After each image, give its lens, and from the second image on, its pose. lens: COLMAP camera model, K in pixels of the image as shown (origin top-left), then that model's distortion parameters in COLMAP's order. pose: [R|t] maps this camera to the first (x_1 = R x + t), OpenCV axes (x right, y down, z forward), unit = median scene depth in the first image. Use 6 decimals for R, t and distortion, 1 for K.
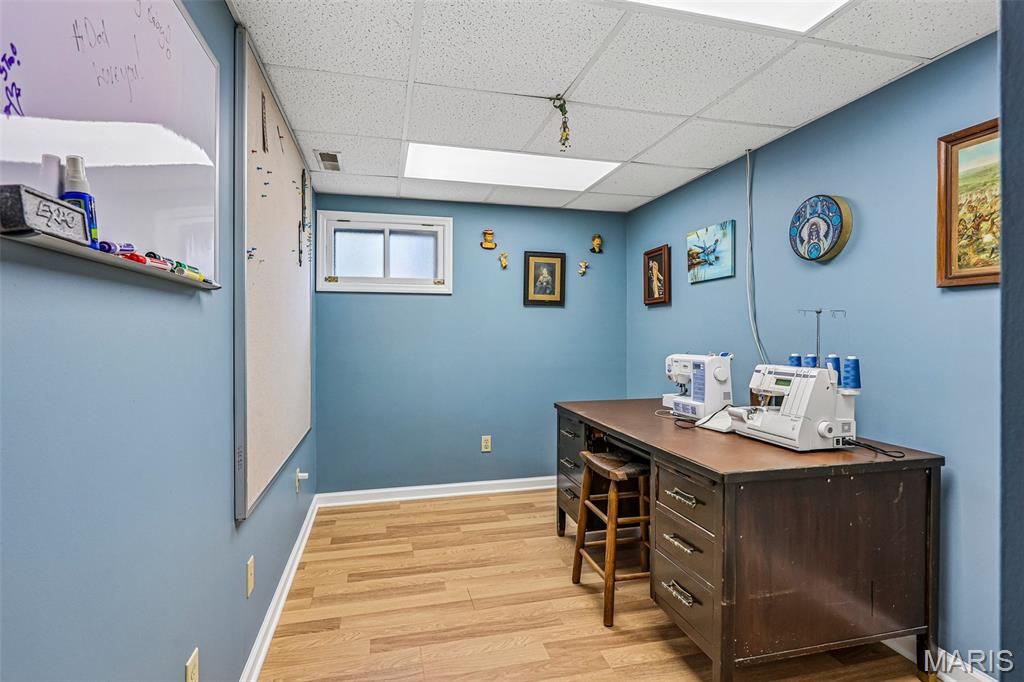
lens RADIAL K [[504.9, 0, 507.5], [0, 504.9, 337.7], [0, 0, 1]] dist [-0.009608, 0.001779]
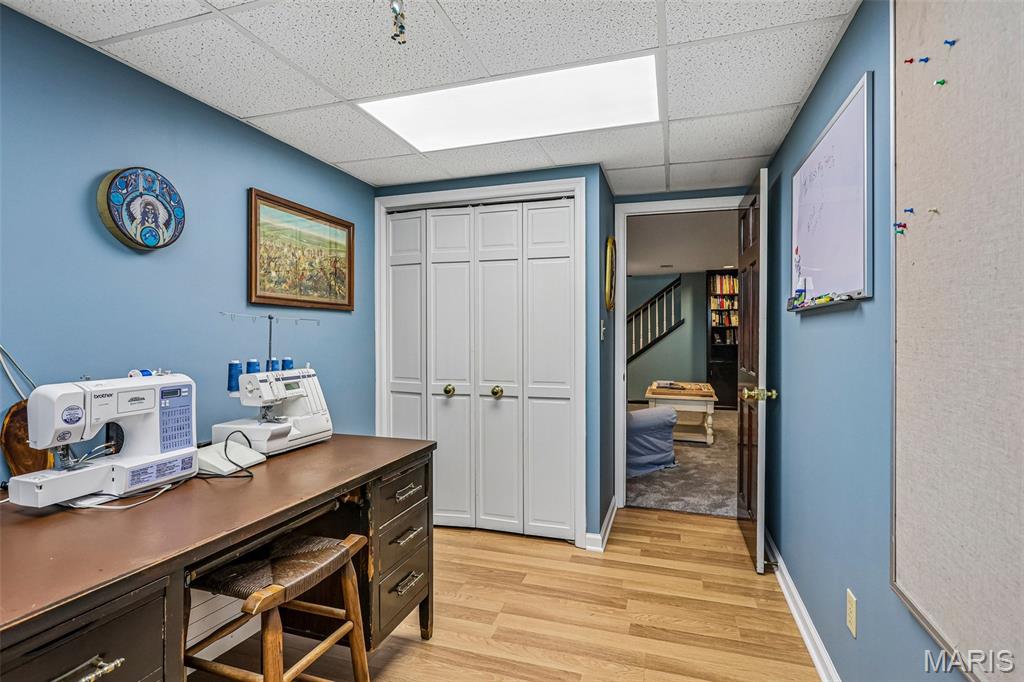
lens RADIAL K [[504.9, 0, 508.1], [0, 504.9, 337.8], [0, 0, 1]] dist [-0.009608, 0.001779]
pose [[-0.845867, -0.001617, 0.533392, -0.317602], [0.005273, 0.999921, 0.011393, -0.016399], [-0.533368, 0.012449, -0.845792, 1.407599]]
